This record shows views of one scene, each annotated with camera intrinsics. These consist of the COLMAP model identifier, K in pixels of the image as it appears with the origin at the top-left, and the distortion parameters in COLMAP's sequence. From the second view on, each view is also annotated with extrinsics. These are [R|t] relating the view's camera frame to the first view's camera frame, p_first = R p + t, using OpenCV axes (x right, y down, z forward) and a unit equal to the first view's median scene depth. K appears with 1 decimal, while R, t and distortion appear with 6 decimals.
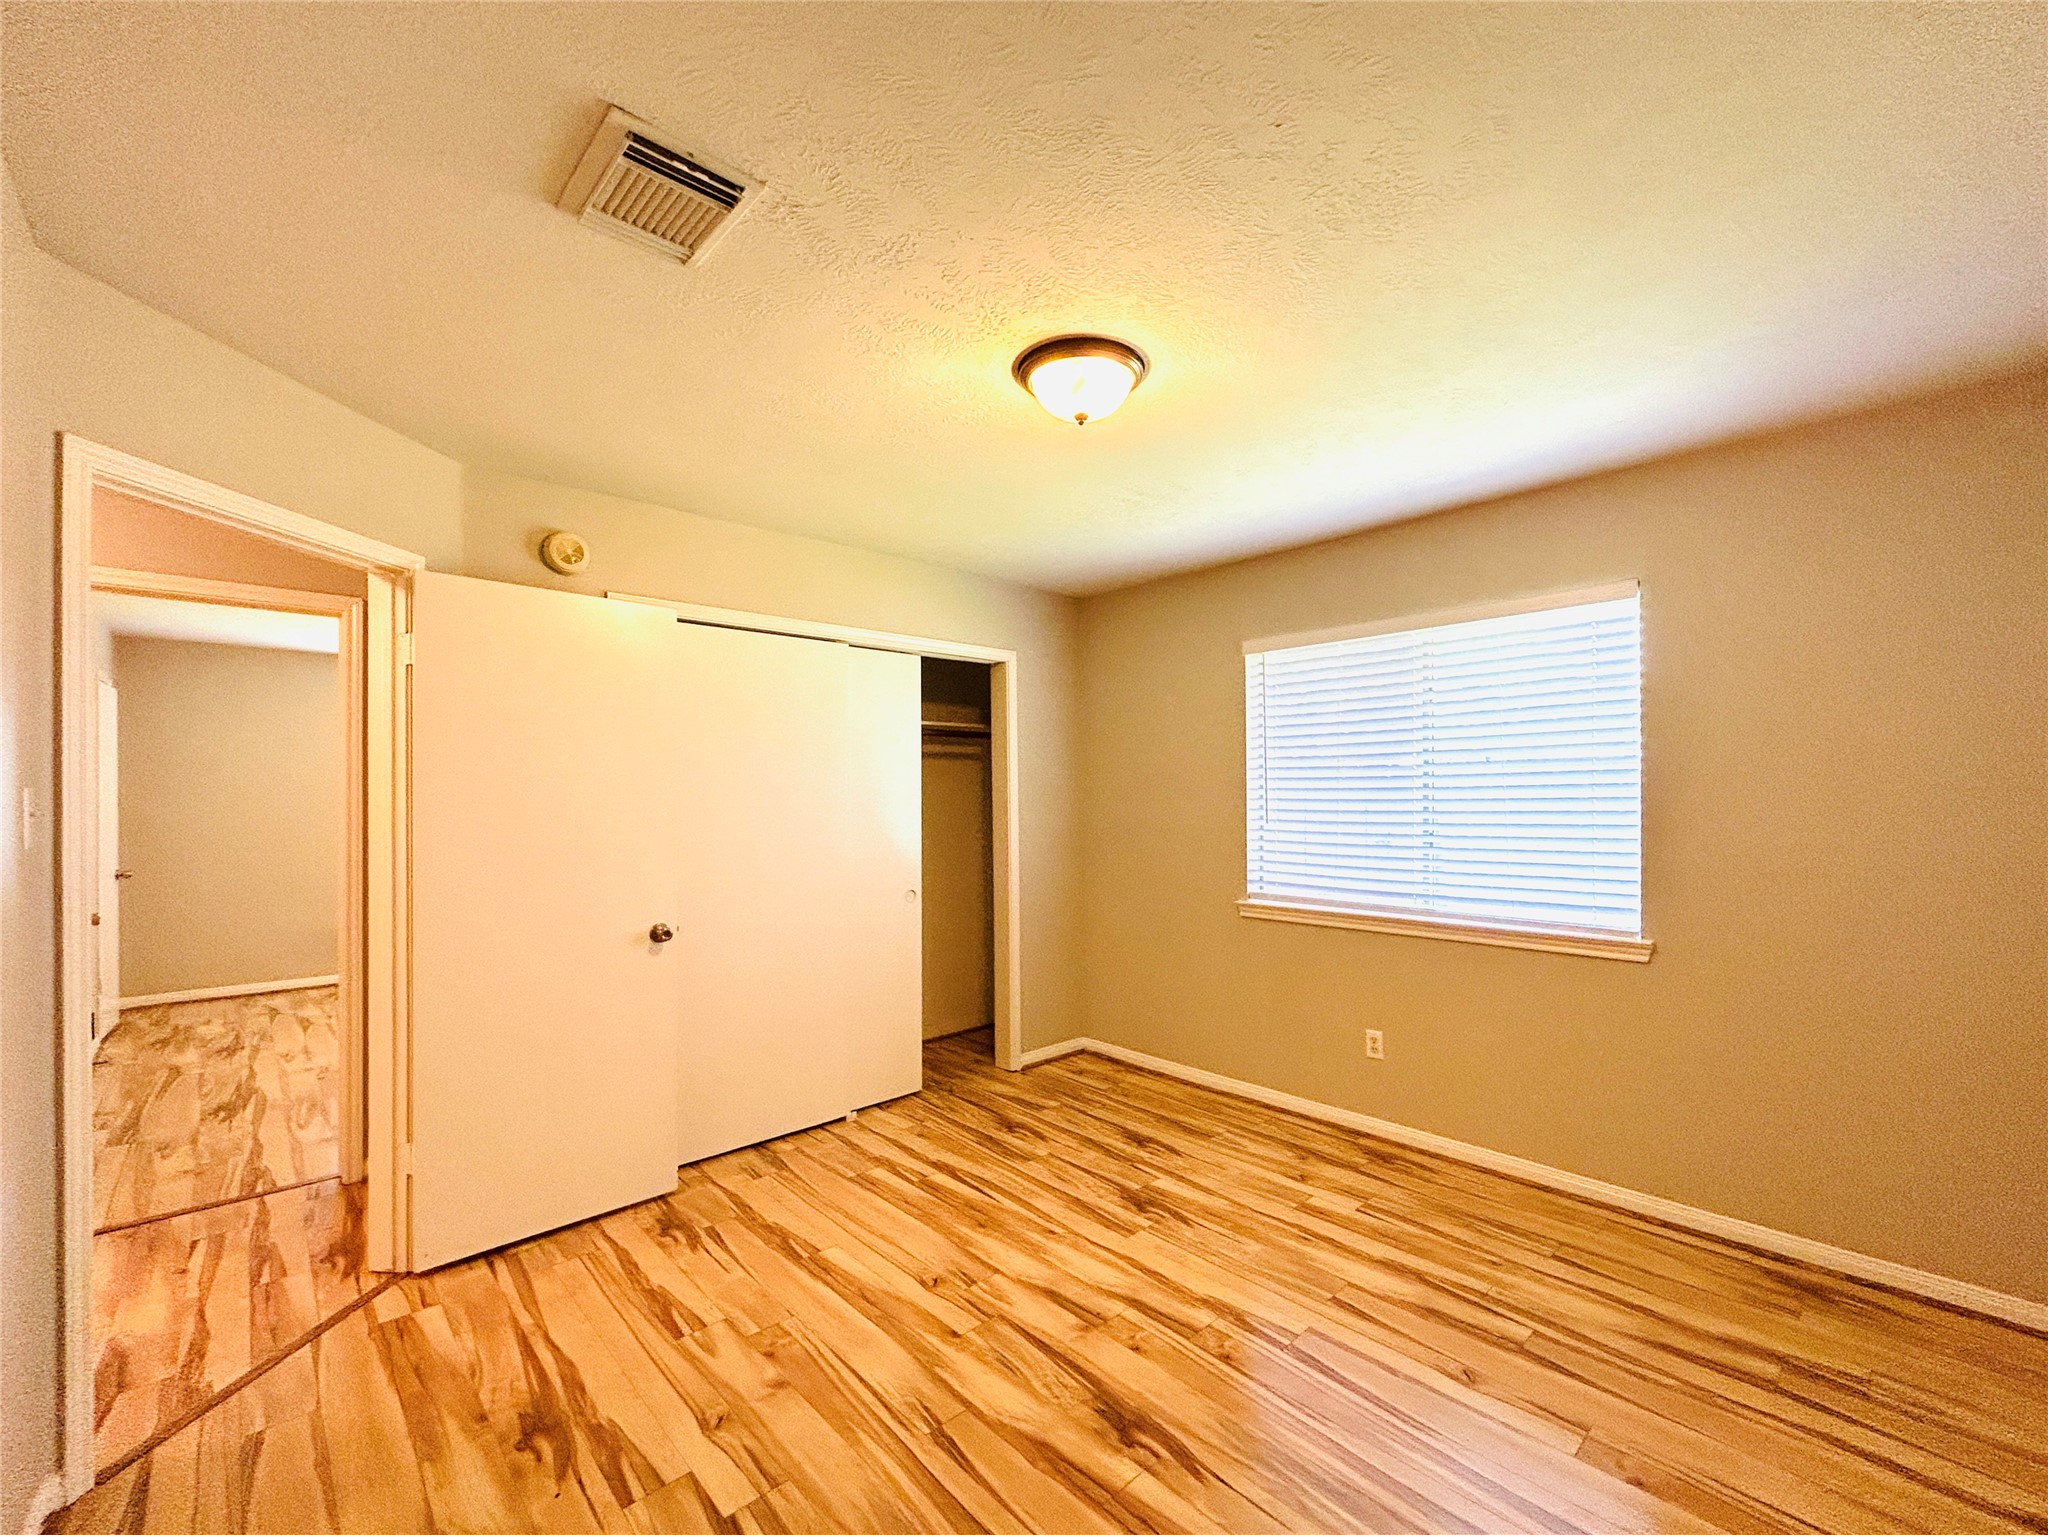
lens RADIAL K [[855.9, 0, 1021.7], [0, 855.9, 800.4], [0, 0, 1]] dist [0.001660, 0.000937]
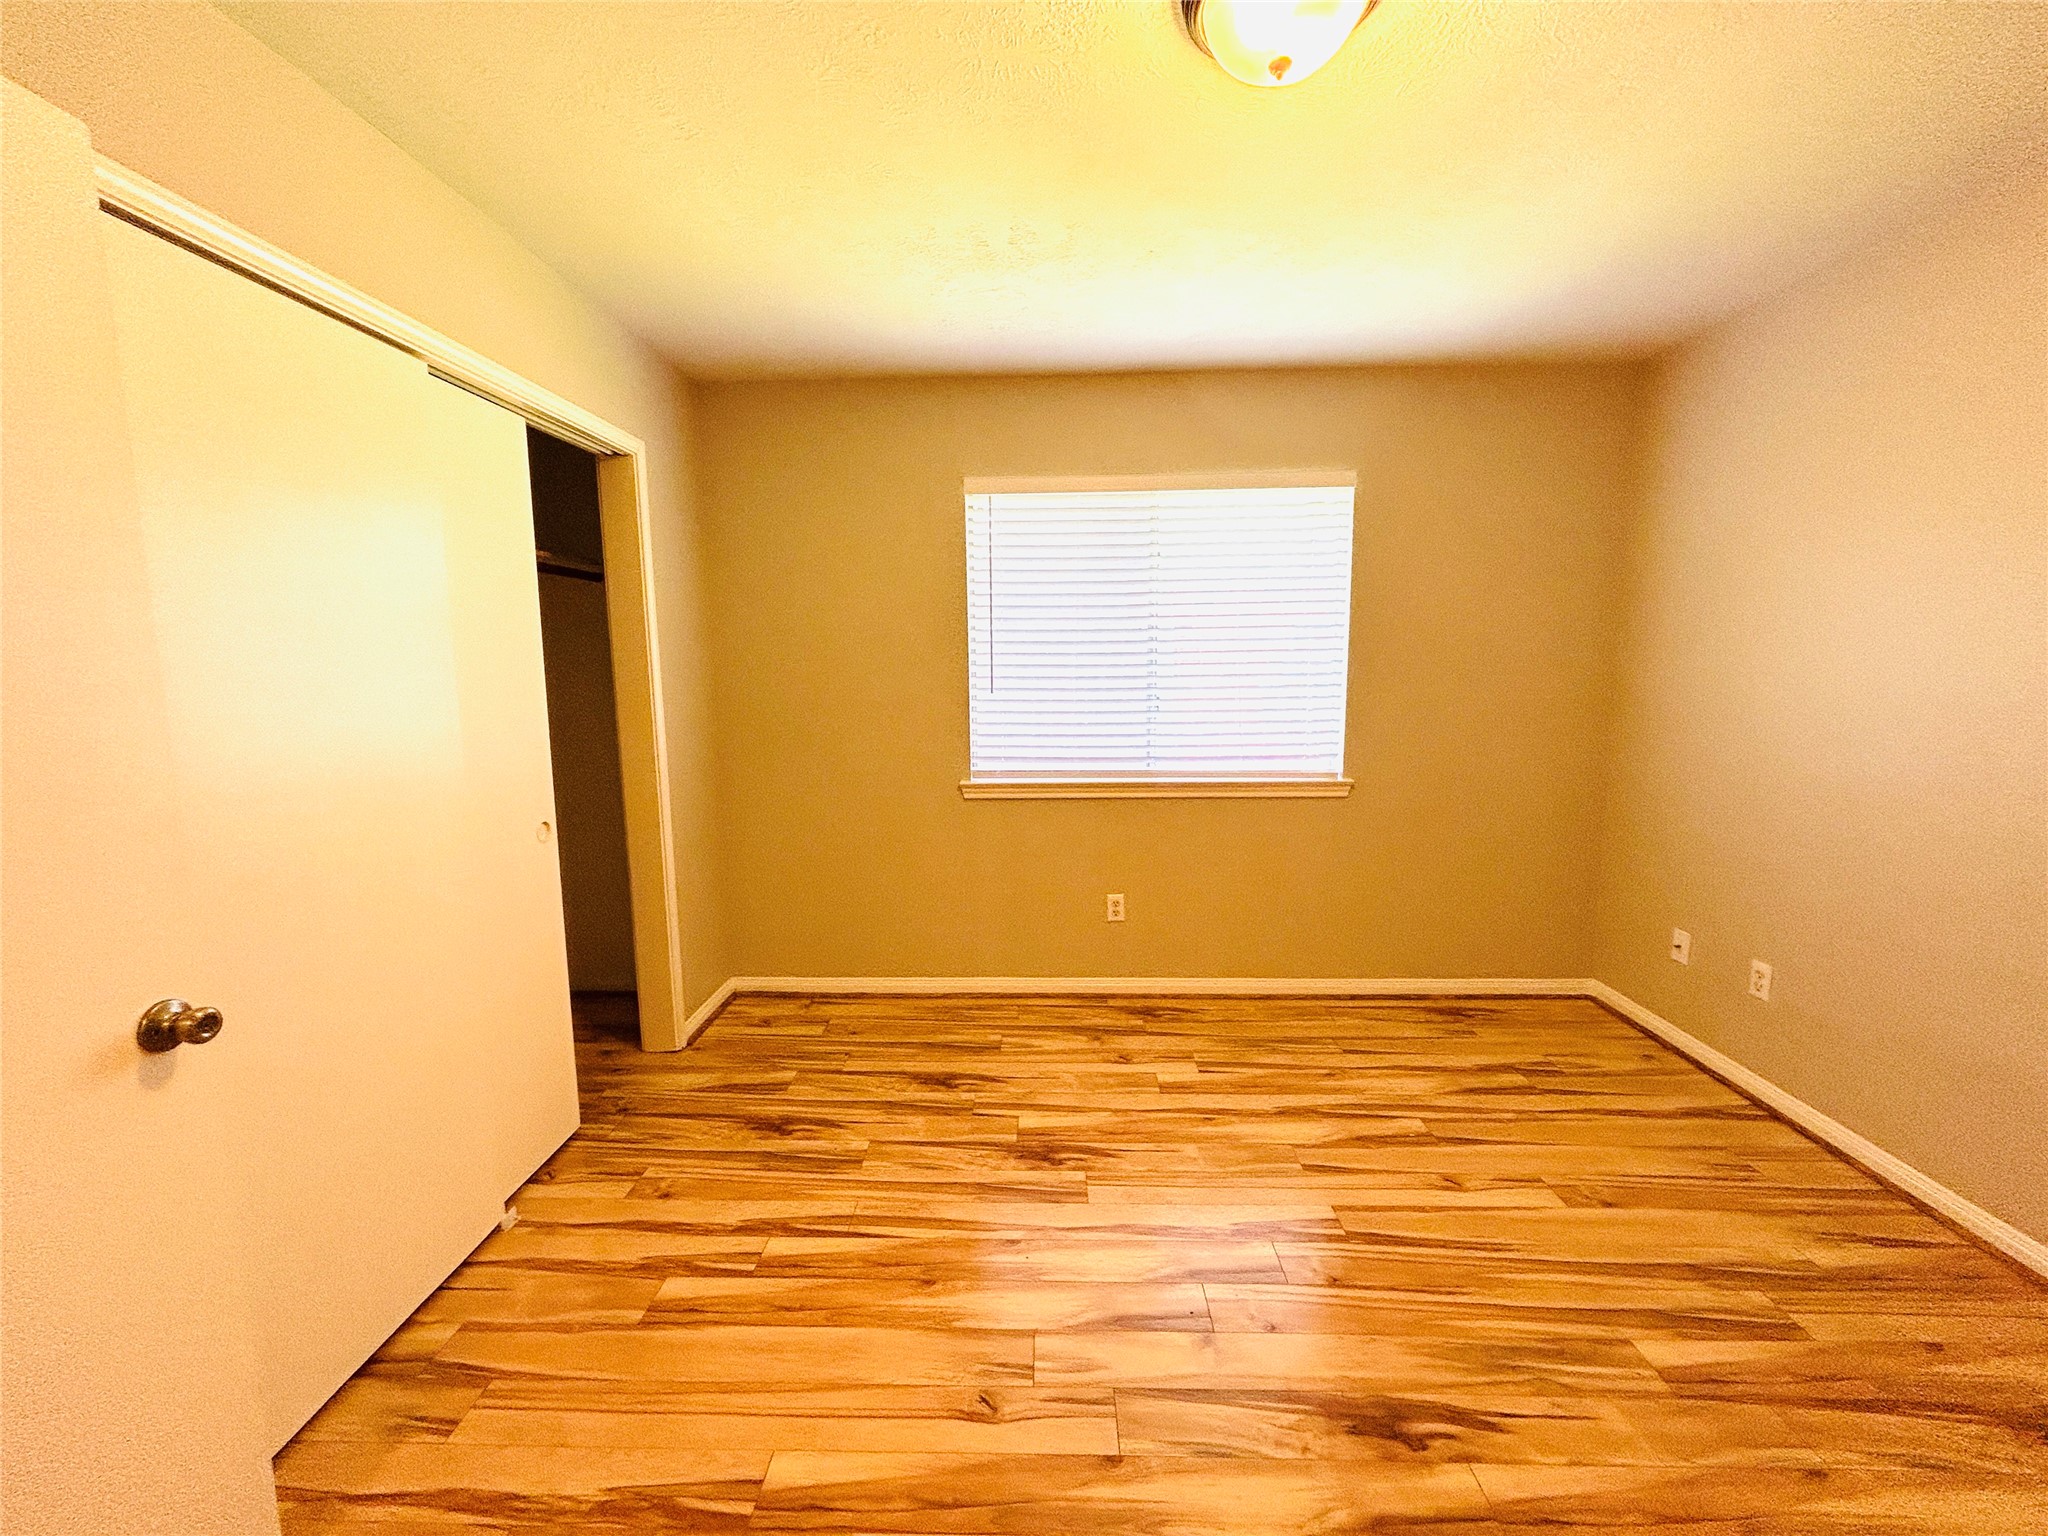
lens RADIAL K [[828.9, 0, 1018.8], [0, 828.9, 770.1], [0, 0, 1]] dist [-0.001404, 0.000778]
pose [[0.701076, -0.095131, 0.706712, -0.390457], [0.010459, 0.992327, 0.123201, 0.000843], [-0.713009, -0.078982, 0.696692, 0.463056]]
